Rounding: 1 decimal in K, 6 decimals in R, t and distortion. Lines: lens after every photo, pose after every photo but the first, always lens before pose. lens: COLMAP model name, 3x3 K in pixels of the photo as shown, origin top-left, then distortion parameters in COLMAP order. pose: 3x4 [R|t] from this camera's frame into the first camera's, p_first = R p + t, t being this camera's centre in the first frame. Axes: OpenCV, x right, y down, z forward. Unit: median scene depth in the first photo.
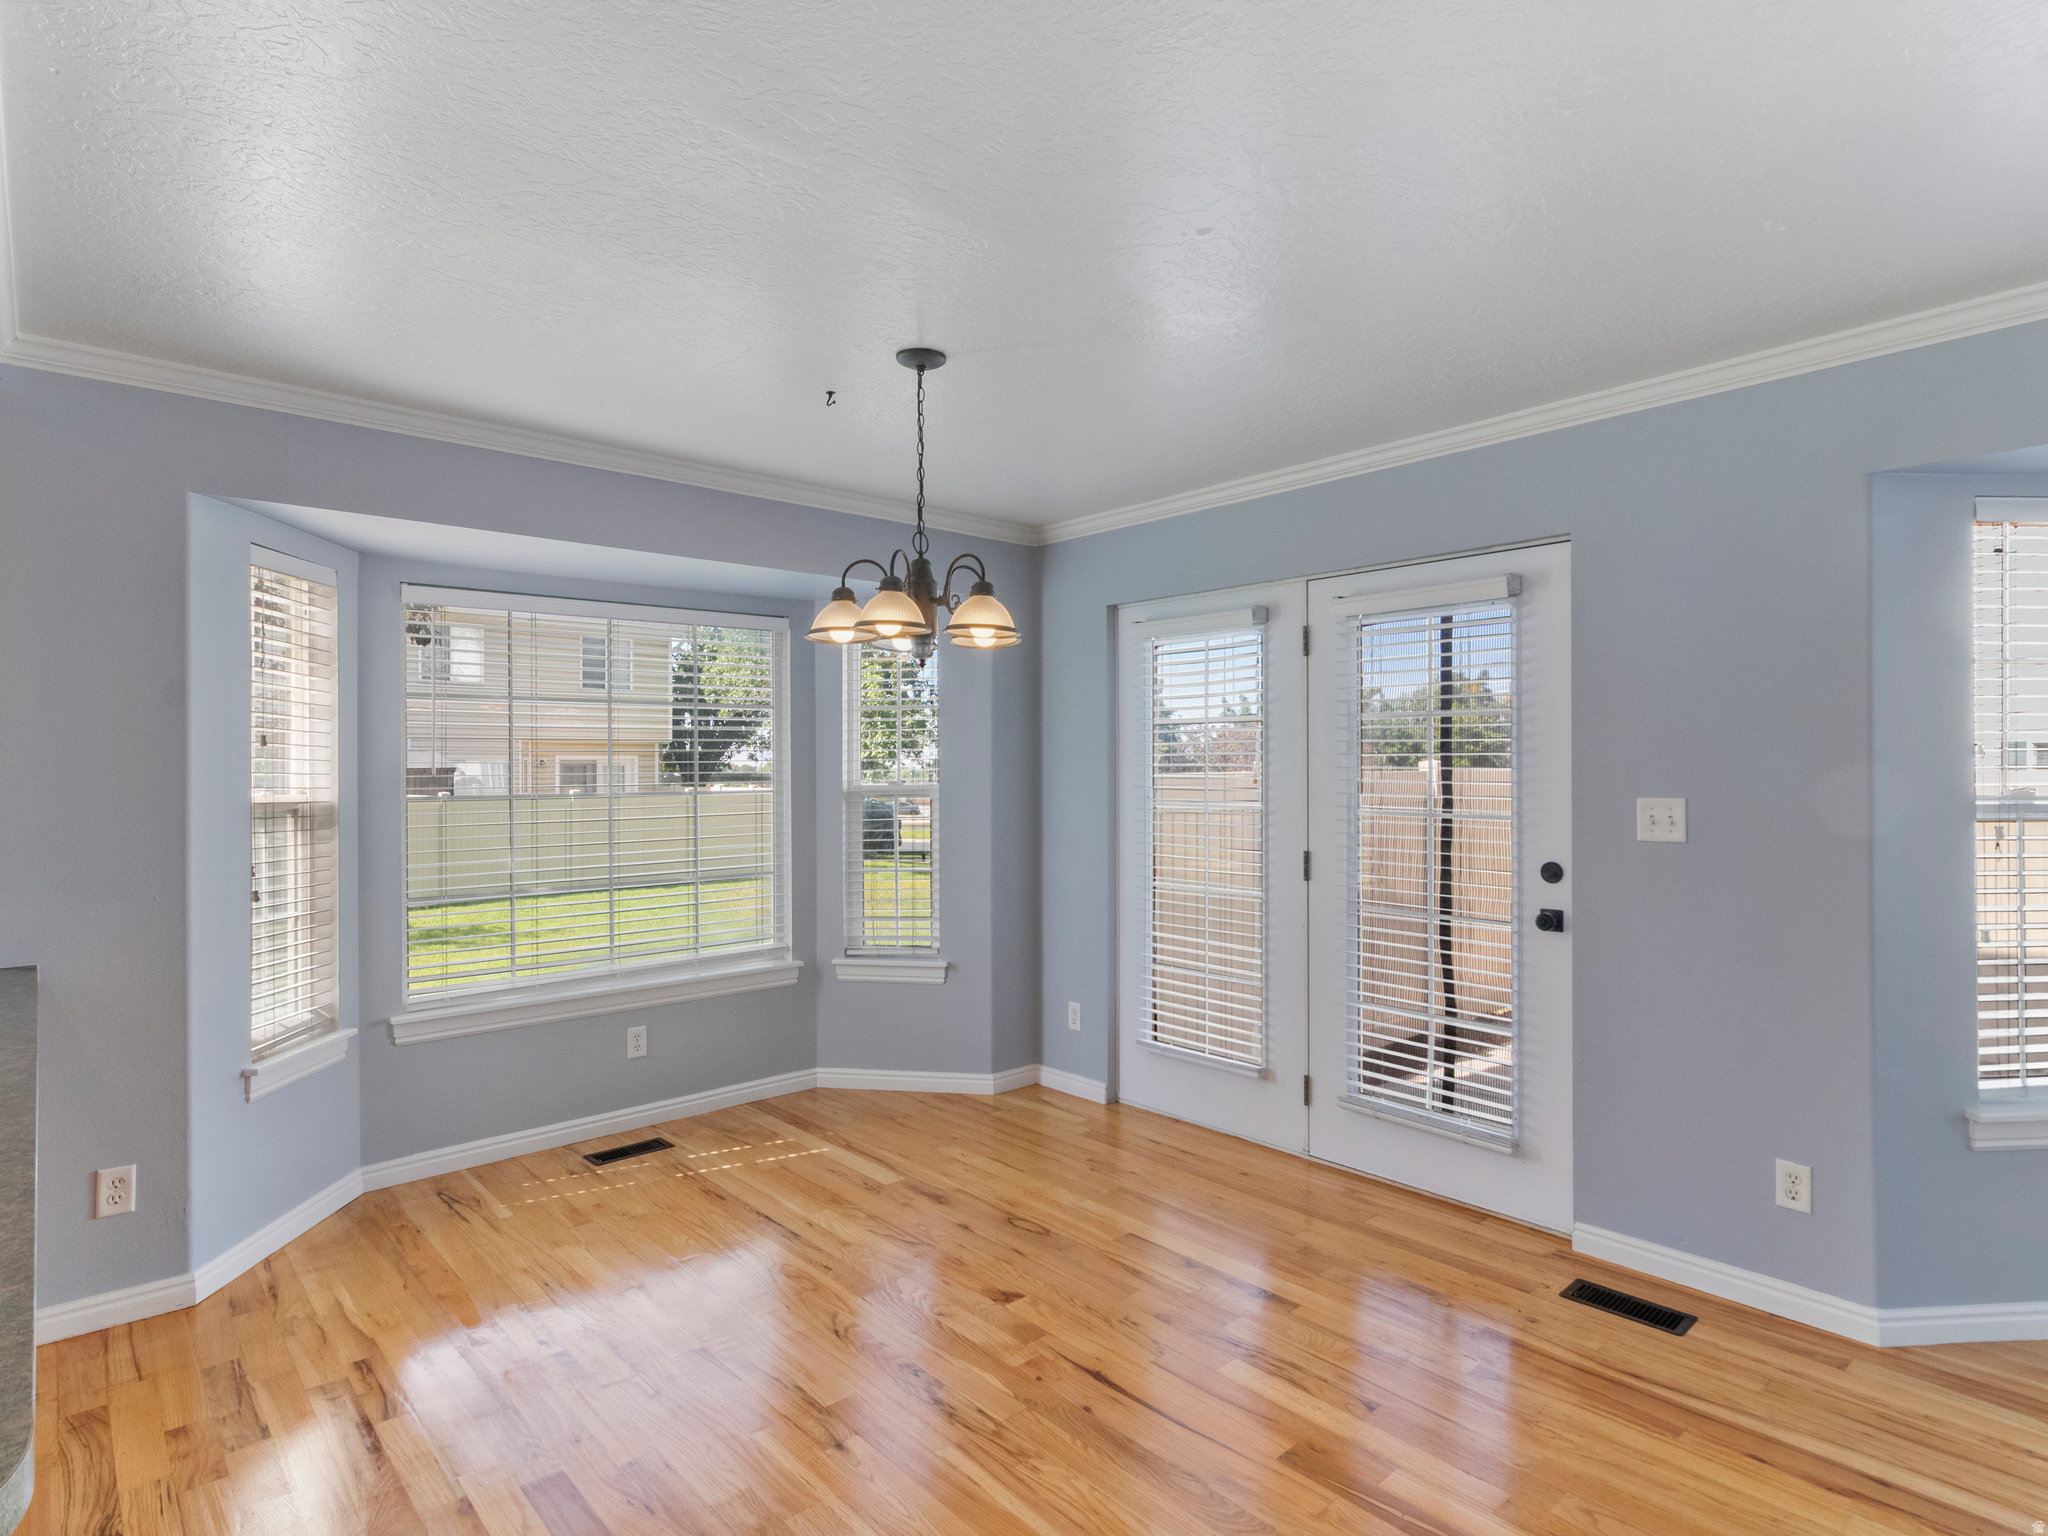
lens RADIAL K [[1099.9, 0, 1024.0], [0, 1099.9, 768.0], [0, 0, 1]] dist [0.000578, 0.000147]
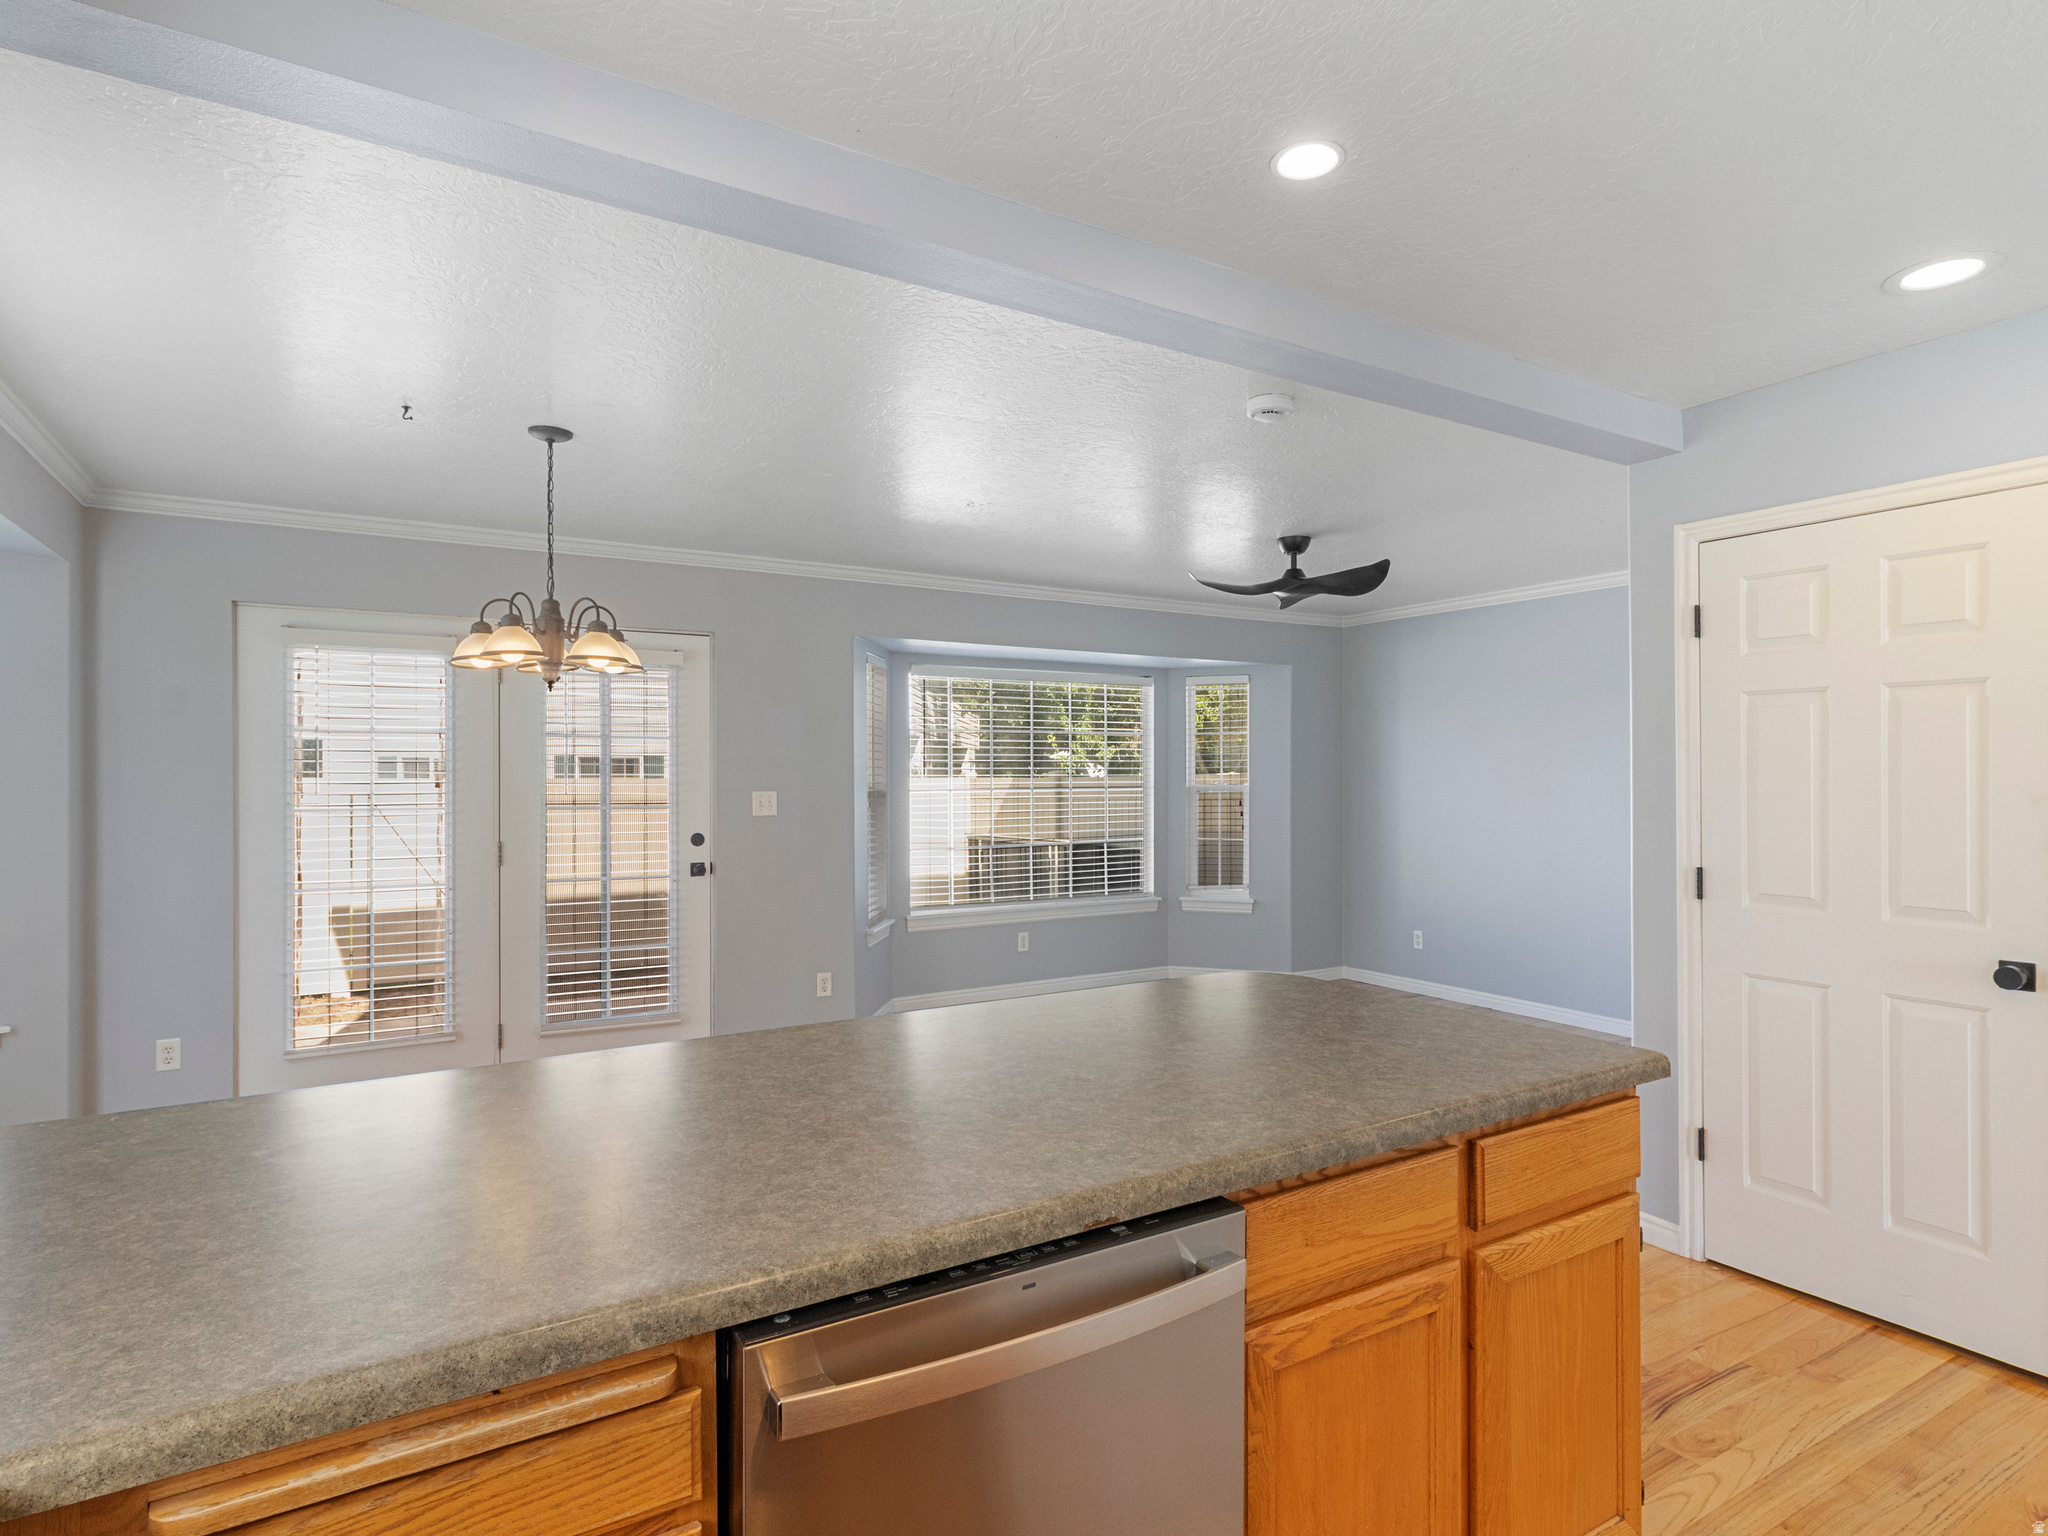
lens RADIAL K [[1099.9, 0, 1024.0], [0, 1099.9, 768.0], [0, 0, 1]] dist [0.000578, 0.000147]
pose [[0.186609, 0.004265, 0.982425, -1.059315], [0.002526, 0.999985, -0.004821, -0.000318], [-0.982431, 0.003381, 0.186595, 0.244296]]
